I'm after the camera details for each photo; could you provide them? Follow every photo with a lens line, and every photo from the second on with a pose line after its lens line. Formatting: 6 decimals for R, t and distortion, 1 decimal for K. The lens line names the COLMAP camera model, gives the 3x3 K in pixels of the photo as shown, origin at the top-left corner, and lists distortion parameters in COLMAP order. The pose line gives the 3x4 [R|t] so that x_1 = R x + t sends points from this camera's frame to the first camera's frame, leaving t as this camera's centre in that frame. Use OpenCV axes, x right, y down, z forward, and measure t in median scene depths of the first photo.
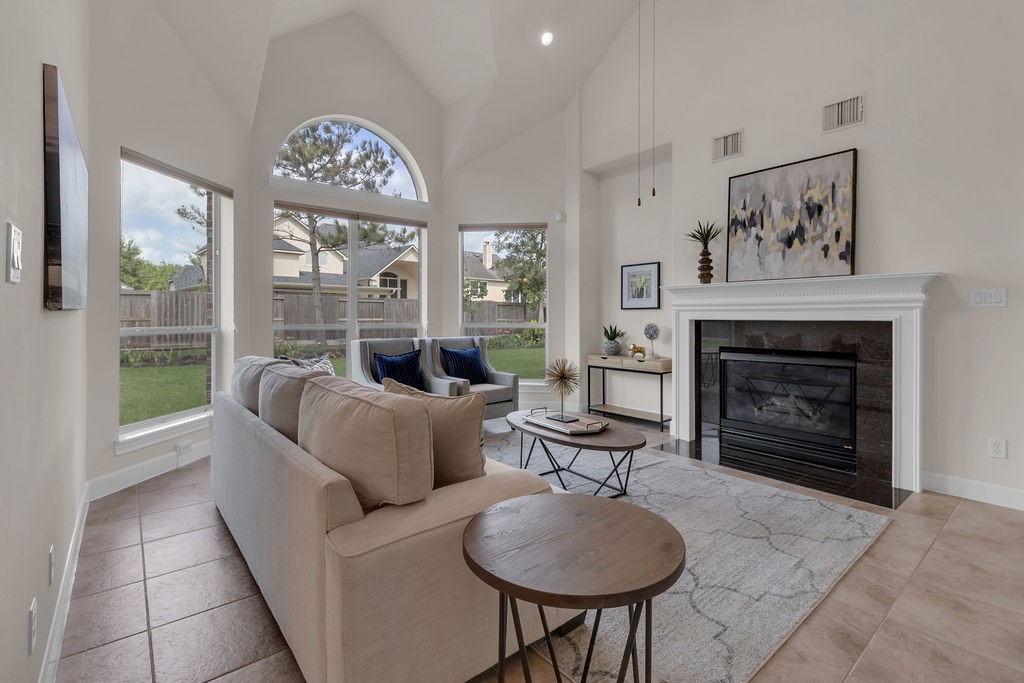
lens RADIAL K [[471.3, 0, 521.0], [0, 471.3, 316.7], [0, 0, 1]] dist [0.004357, 0.000428]
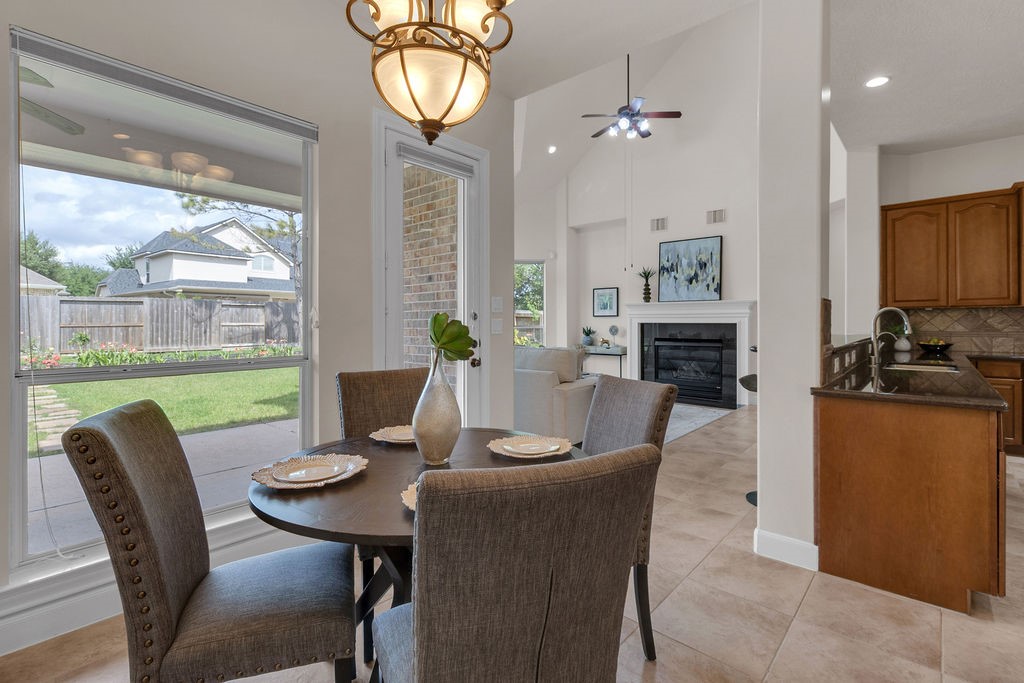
lens RADIAL K [[471.3, 0, 516.6], [0, 471.3, 321.7], [0, 0, 1]] dist [0.004357, 0.000428]
pose [[0.990251, 0.000068, 0.139294, -0.332715], [0.000140, 0.999999, -0.001479, 0.004895], [-0.139294, 0.001484, 0.990250, -0.668842]]
